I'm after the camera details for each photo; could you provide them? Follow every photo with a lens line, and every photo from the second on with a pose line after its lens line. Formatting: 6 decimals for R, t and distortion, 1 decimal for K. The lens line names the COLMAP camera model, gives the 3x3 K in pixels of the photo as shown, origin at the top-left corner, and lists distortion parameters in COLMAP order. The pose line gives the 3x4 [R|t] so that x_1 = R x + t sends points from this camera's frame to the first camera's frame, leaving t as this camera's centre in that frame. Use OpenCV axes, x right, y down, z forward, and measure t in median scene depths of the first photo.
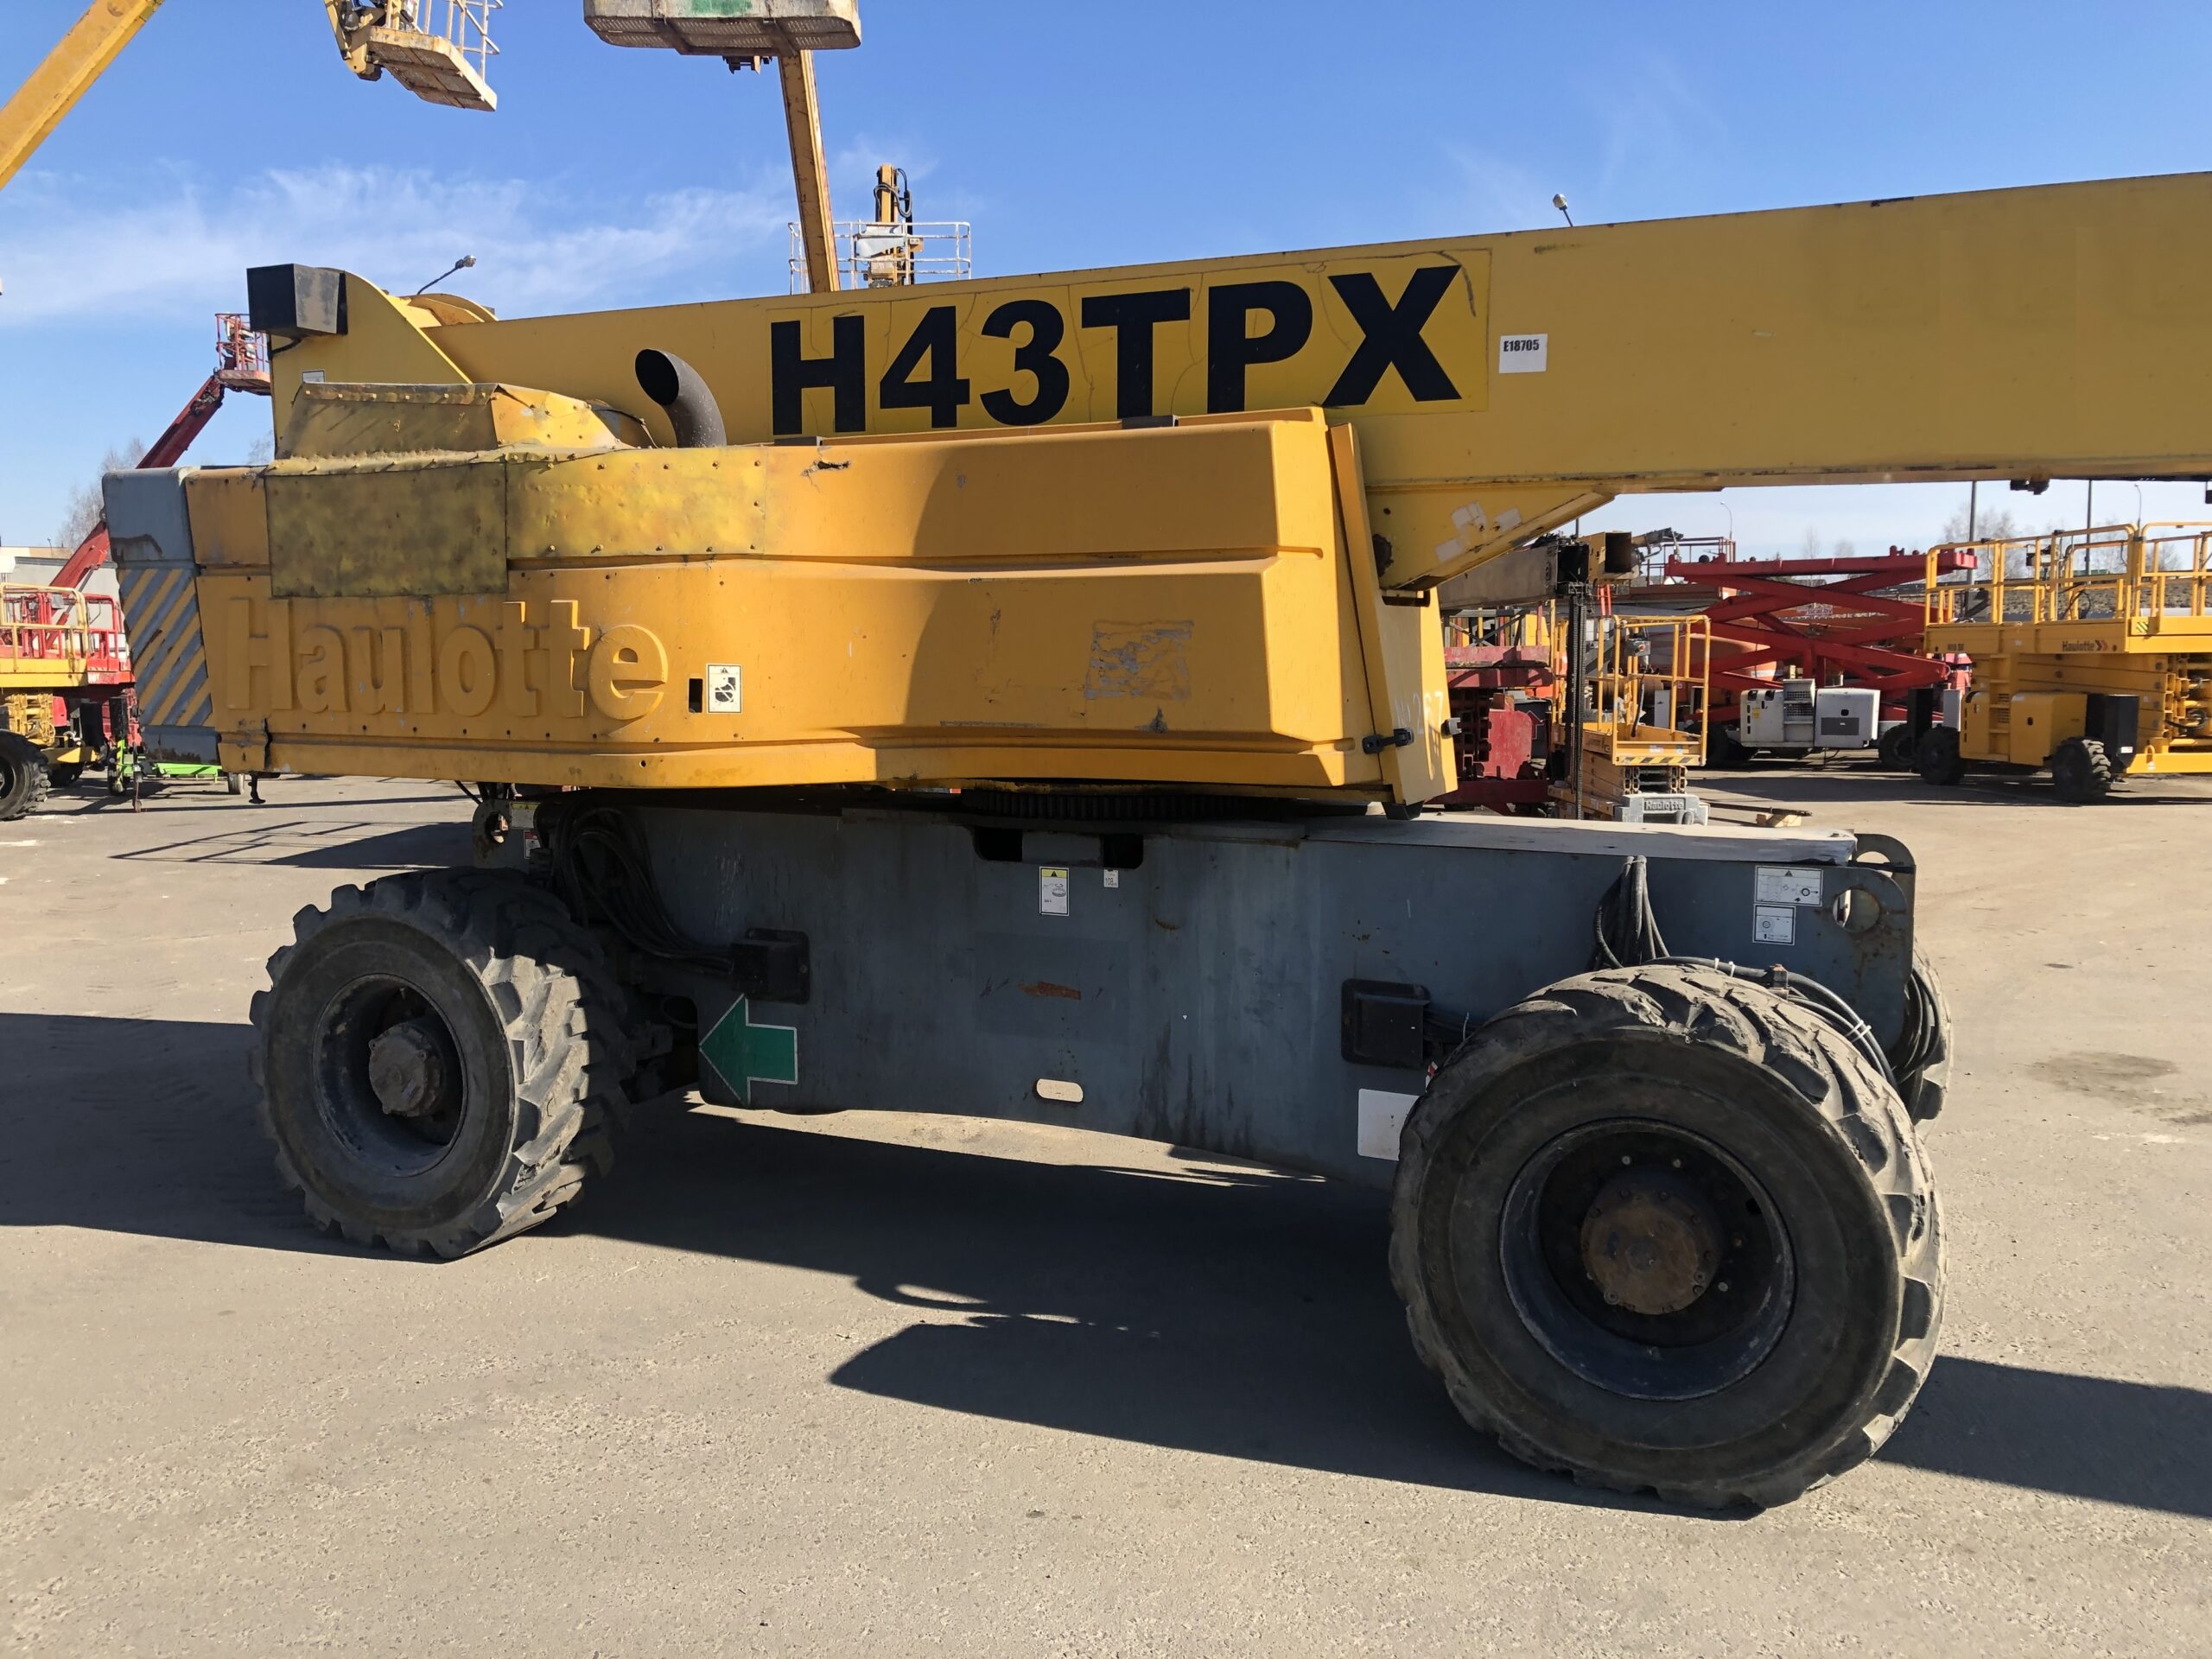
lens RADIAL K [[1801.6, 0, 1084.2], [0, 1801.6, 789.4], [0, 0, 1]] dist [-0.000516, 0.064893]
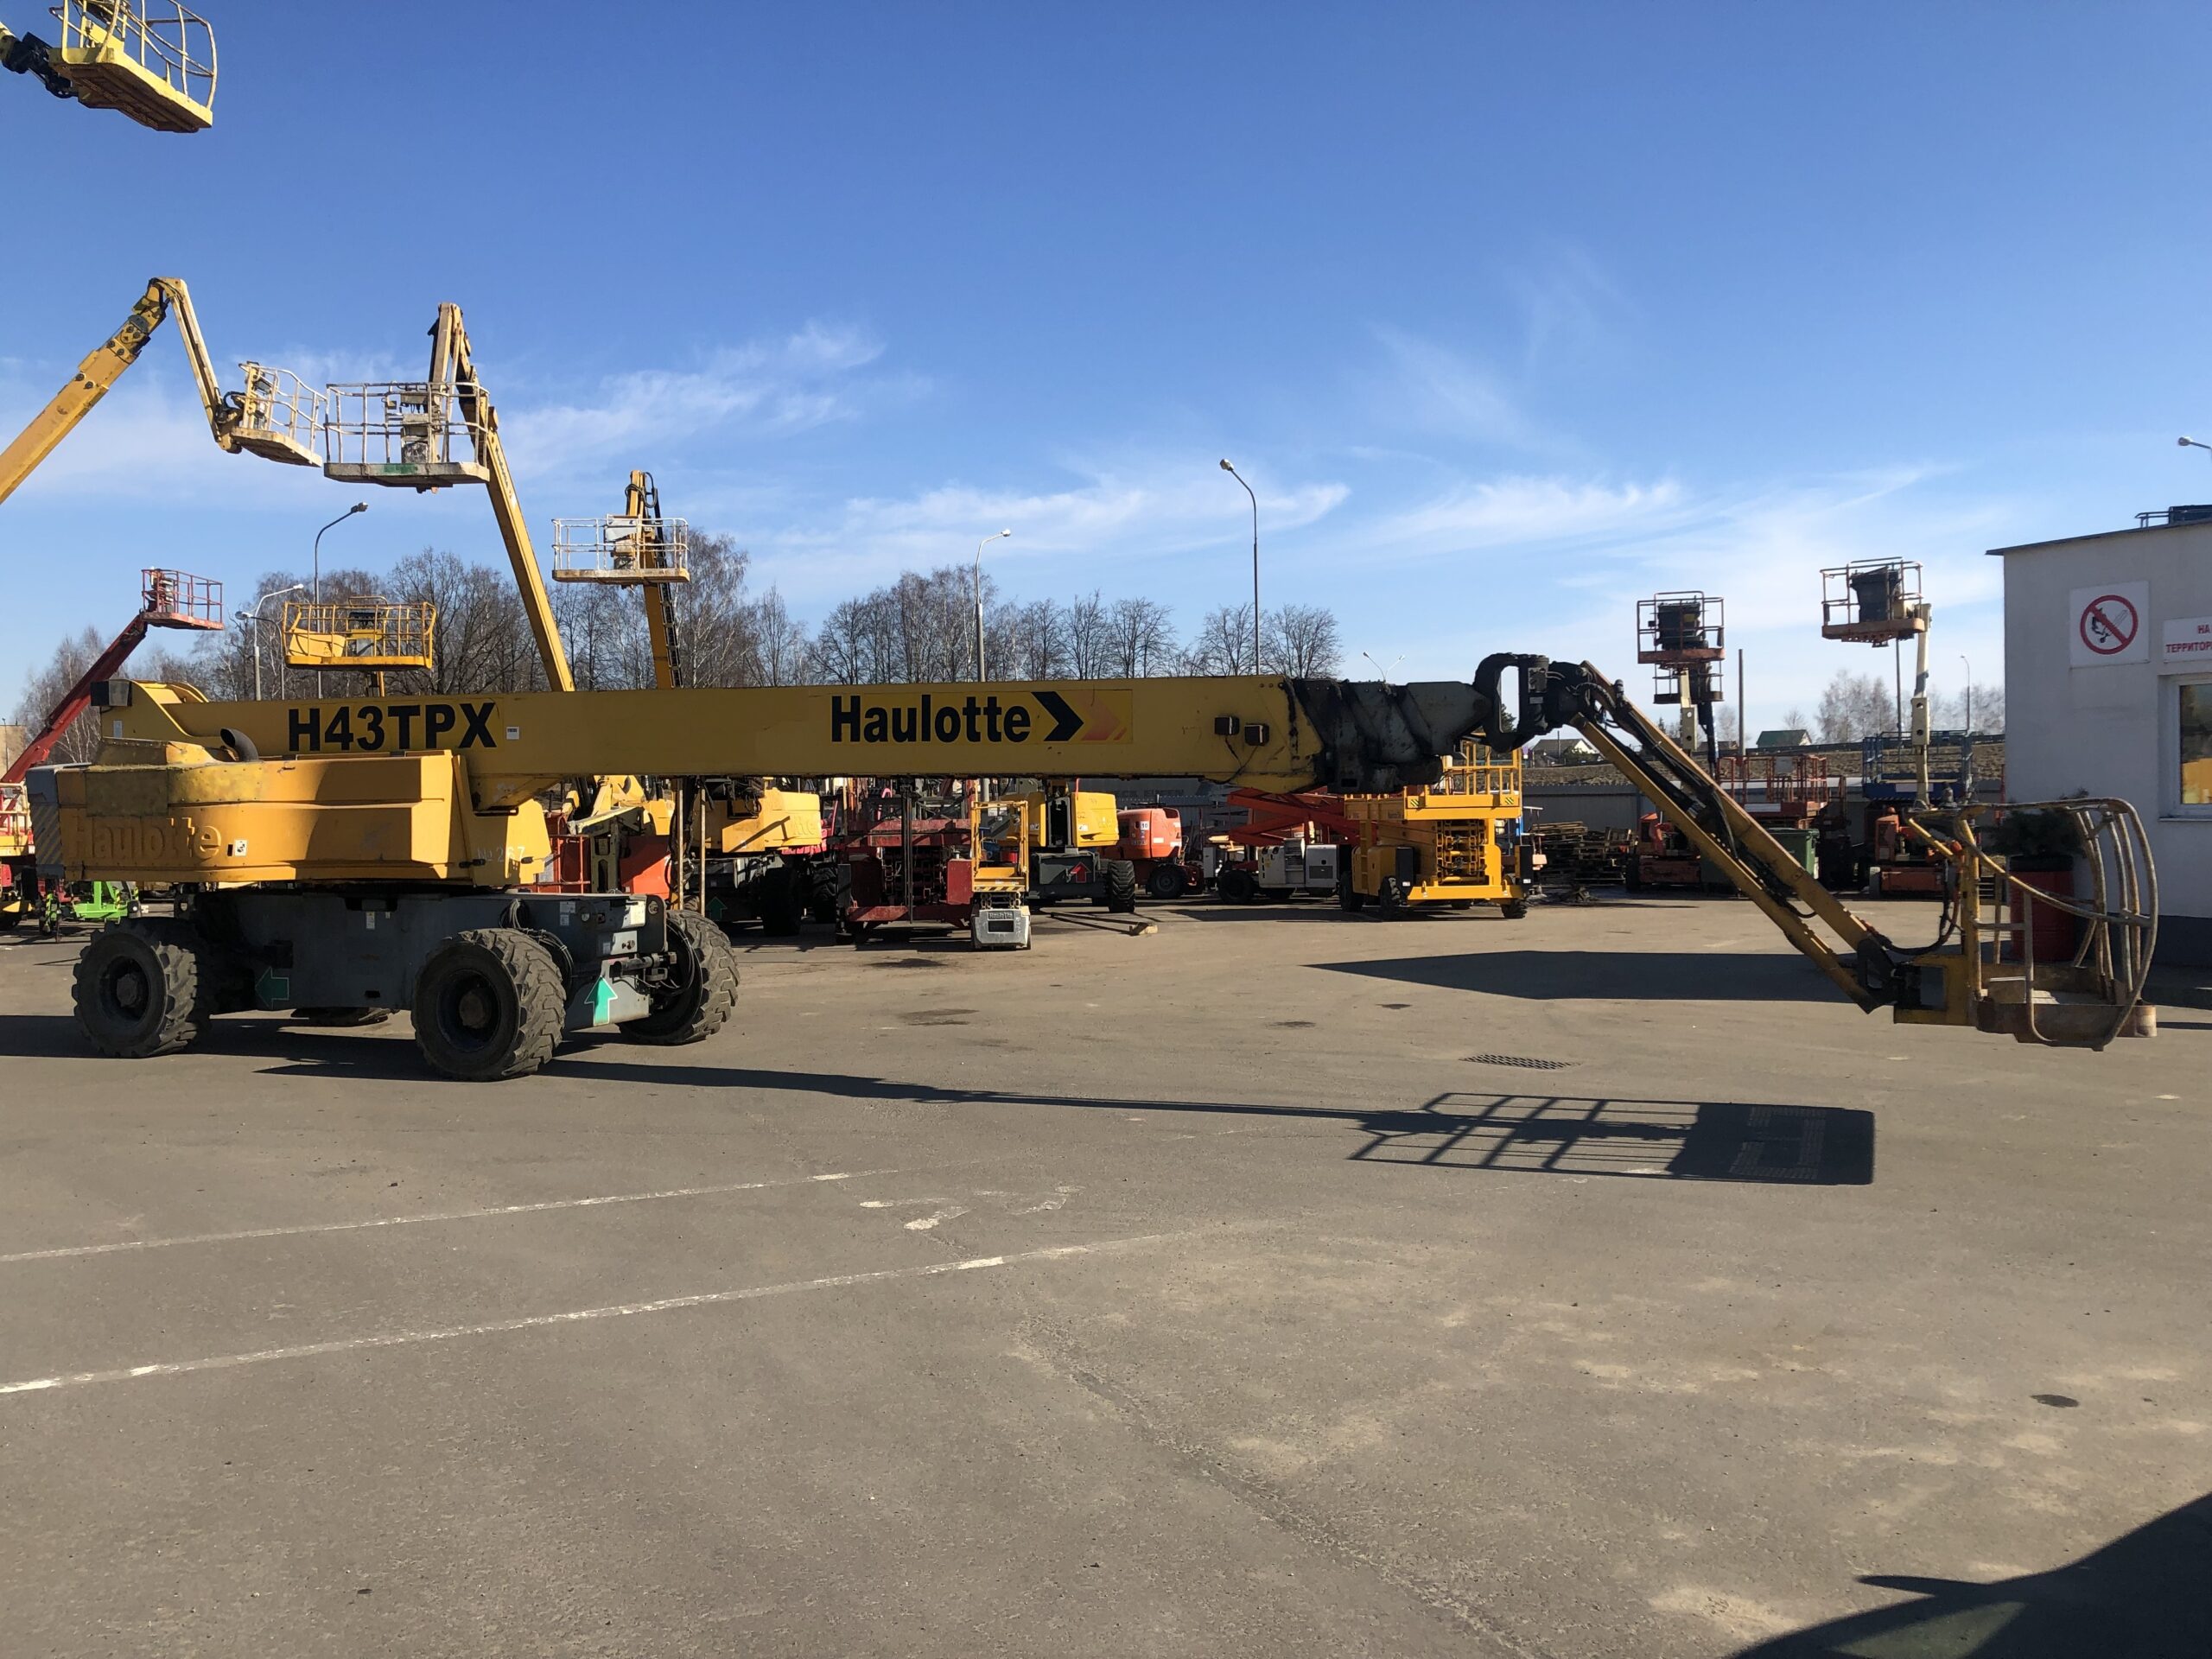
lens RADIAL K [[1862.2, 0, 1096.1], [0, 1862.2, 791.3], [0, 0, 1]] dist [-0.007813, 0.095893]
pose [[0.999894, -0.008577, 0.011770, 1.280458], [0.009581, 0.996070, -0.088055, 0.147216], [-0.010969, 0.088158, 0.996046, -2.259270]]
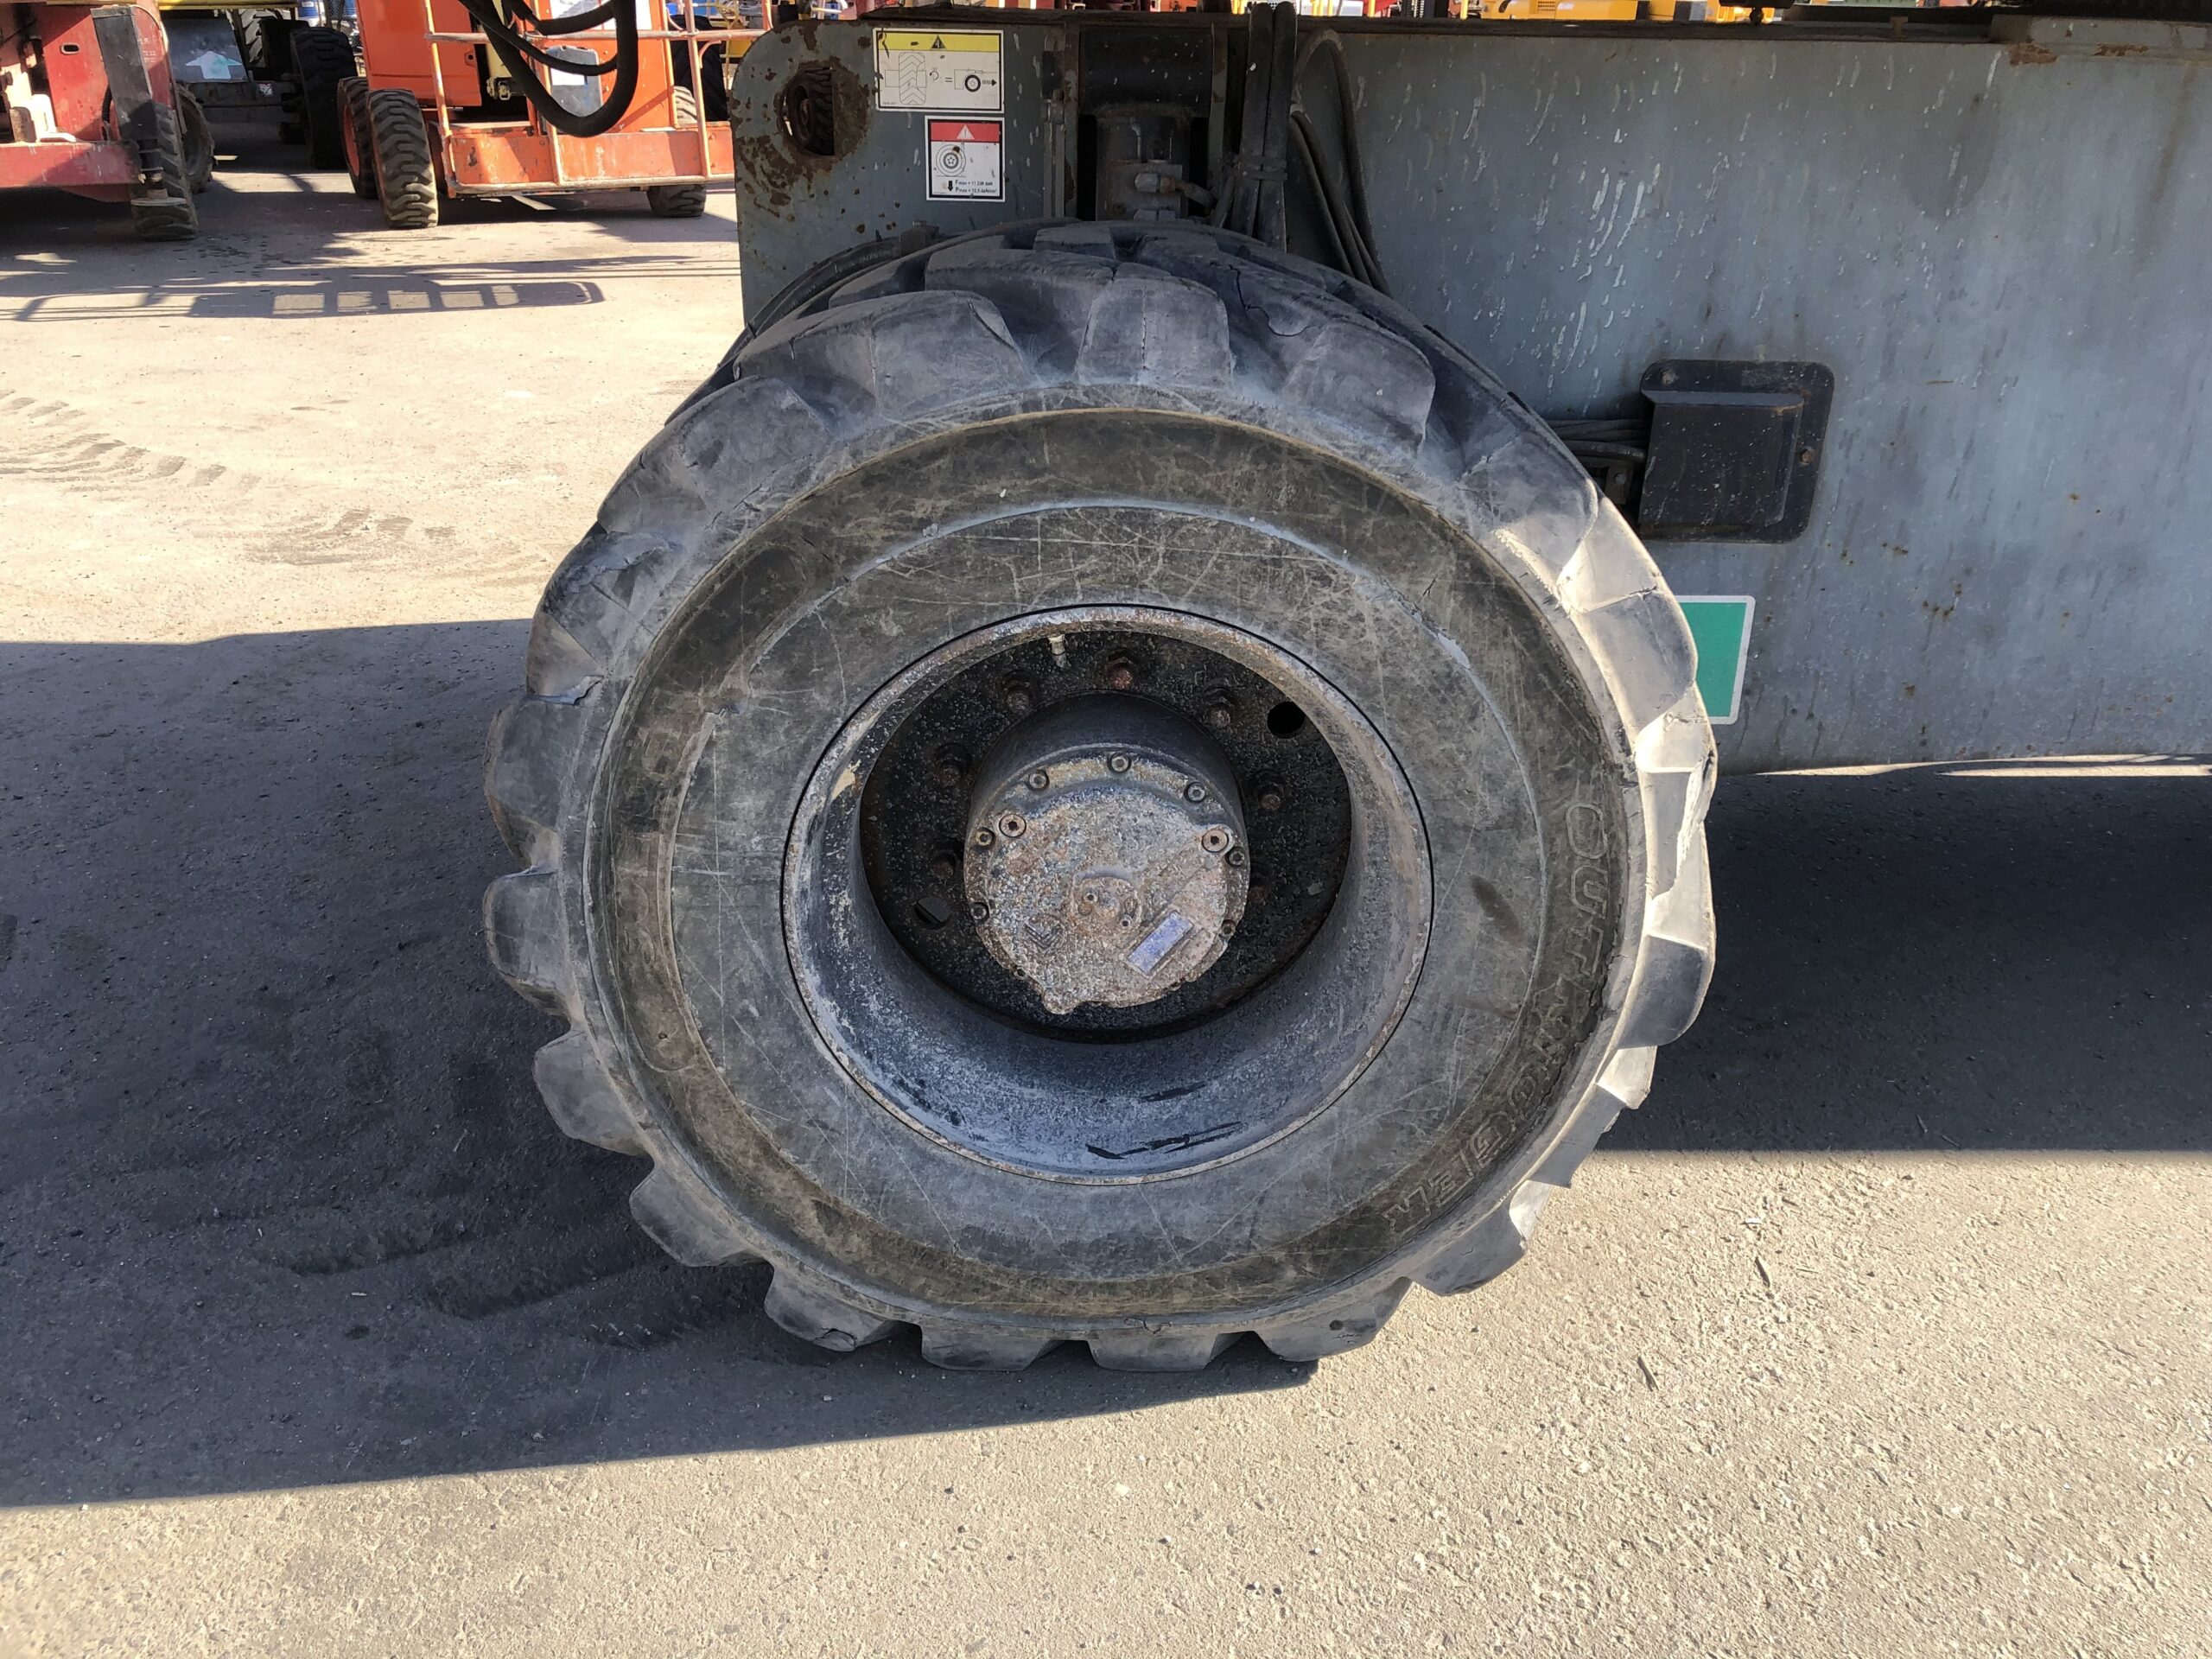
lens RADIAL K [[1801.6, 0, 1084.2], [0, 1801.6, 789.4], [0, 0, 1]] dist [-0.000516, 0.064893]
pose [[0.906610, -0.158147, 0.391214, -0.619990], [0.021468, 0.943199, 0.331534, 0.040311], [-0.421424, -0.292173, 0.858509, 0.898508]]
